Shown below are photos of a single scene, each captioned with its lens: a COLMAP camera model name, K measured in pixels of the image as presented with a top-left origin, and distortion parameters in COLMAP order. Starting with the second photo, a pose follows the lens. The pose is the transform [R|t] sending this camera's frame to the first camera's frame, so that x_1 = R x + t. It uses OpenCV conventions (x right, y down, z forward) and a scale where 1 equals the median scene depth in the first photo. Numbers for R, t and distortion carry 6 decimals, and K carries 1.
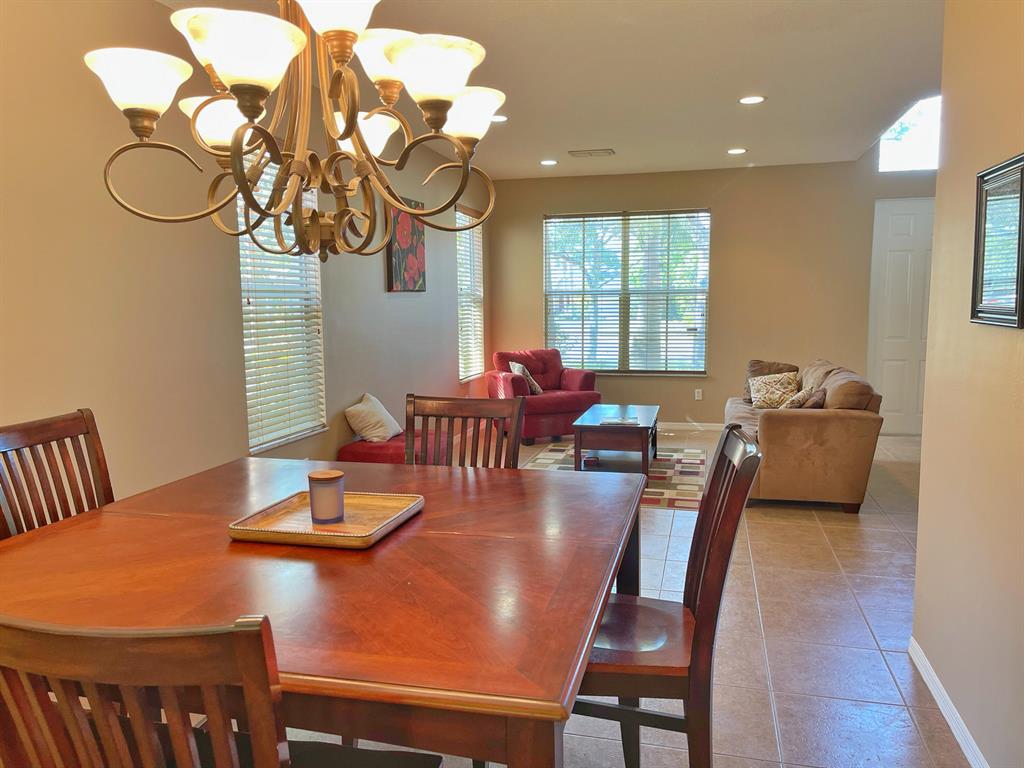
lens RADIAL K [[776.9, 0, 512.0], [0, 776.9, 384.0], [0, 0, 1]] dist [0.033352, 0.001595]
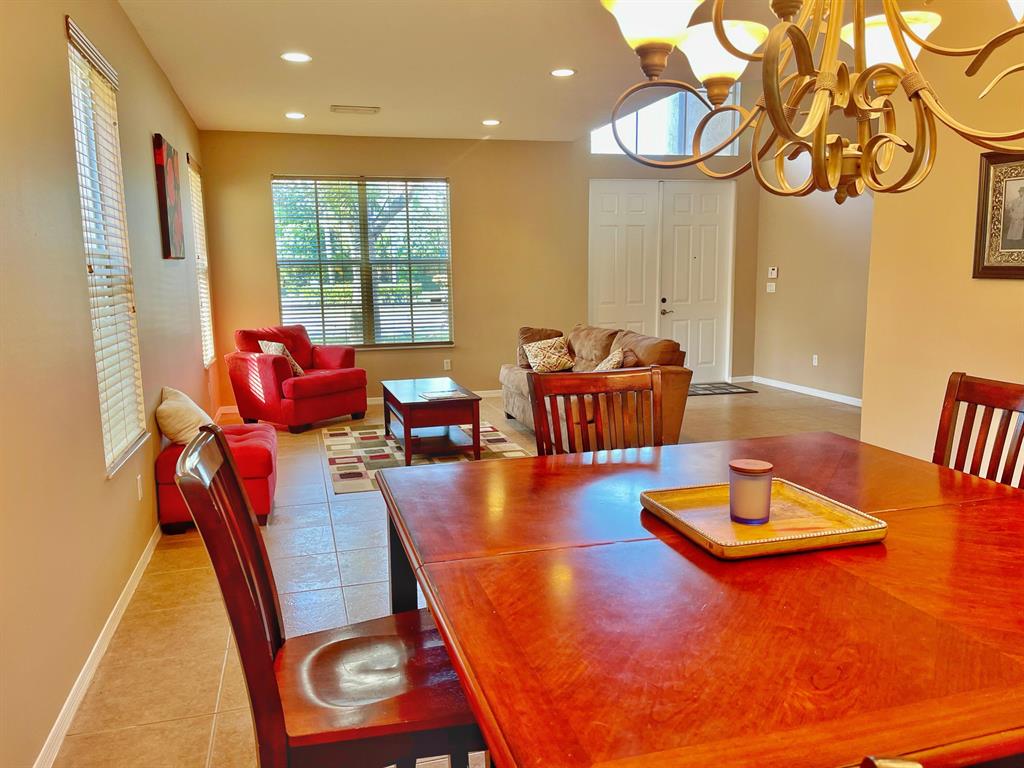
lens RADIAL K [[776.9, 0, 512.0], [0, 776.9, 384.0], [0, 0, 1]] dist [0.033352, 0.001595]
pose [[0.867354, -0.076399, 0.491794, -0.218936], [0.060383, 0.997002, 0.048388, -0.006218], [-0.494016, -0.012273, 0.869366, 0.104157]]
